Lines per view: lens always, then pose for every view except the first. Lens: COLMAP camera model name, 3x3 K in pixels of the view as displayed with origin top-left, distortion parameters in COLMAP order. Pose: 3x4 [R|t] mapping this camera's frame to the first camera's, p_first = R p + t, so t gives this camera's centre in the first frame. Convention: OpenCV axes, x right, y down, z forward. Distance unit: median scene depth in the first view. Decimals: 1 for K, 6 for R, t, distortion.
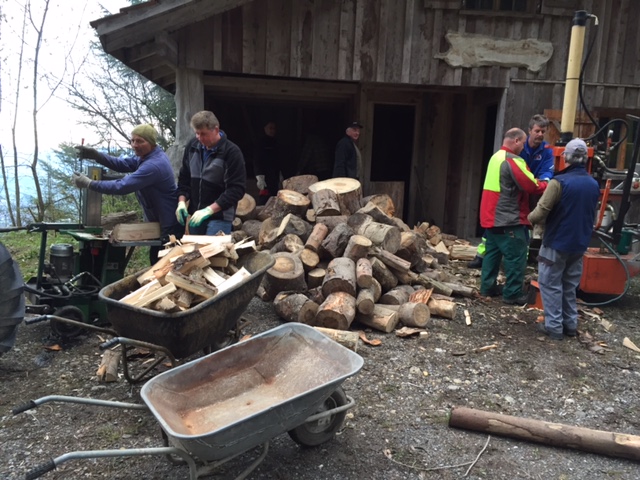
lens RADIAL K [[544.0, 0, 324.1], [0, 544.0, 242.8], [0, 0, 1]] dist [0.074406, -0.088781]
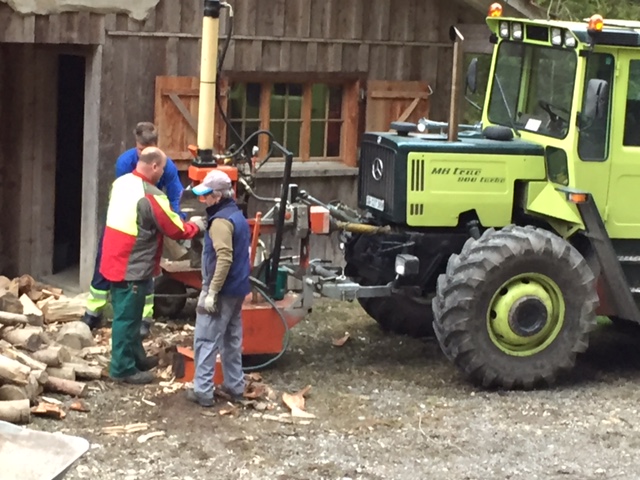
lens RADIAL K [[1716.9, 0, 319.5], [0, 1716.9, 238.3], [0, 0, 1]] dist [0.065854, 0.000000]
pose [[0.859348, -0.069518, 0.506644, -0.489705], [0.061425, 0.997576, 0.032693, -0.111006], [-0.507689, 0.003026, 0.861535, -0.868281]]
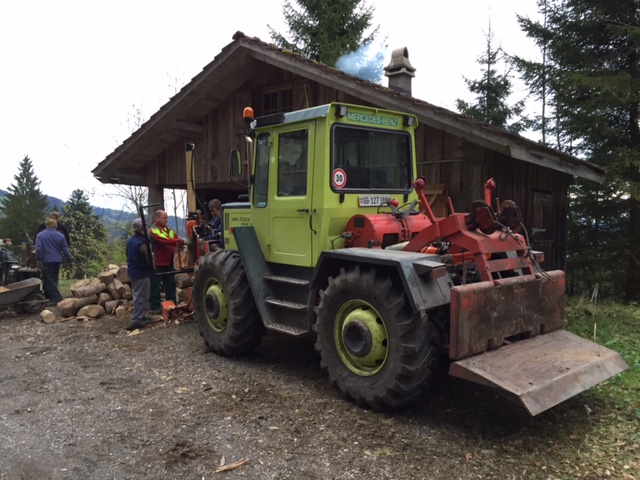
lens RADIAL K [[544.0, 0, 321.1], [0, 544.0, 240.7], [0, 0, 1]] dist [0.074406, -0.088781]
pose [[0.750165, -0.017528, -0.661019, 1.387747], [-0.070404, 0.991849, -0.106199, 0.023664], [0.657493, 0.126204, 0.742816, 0.037051]]
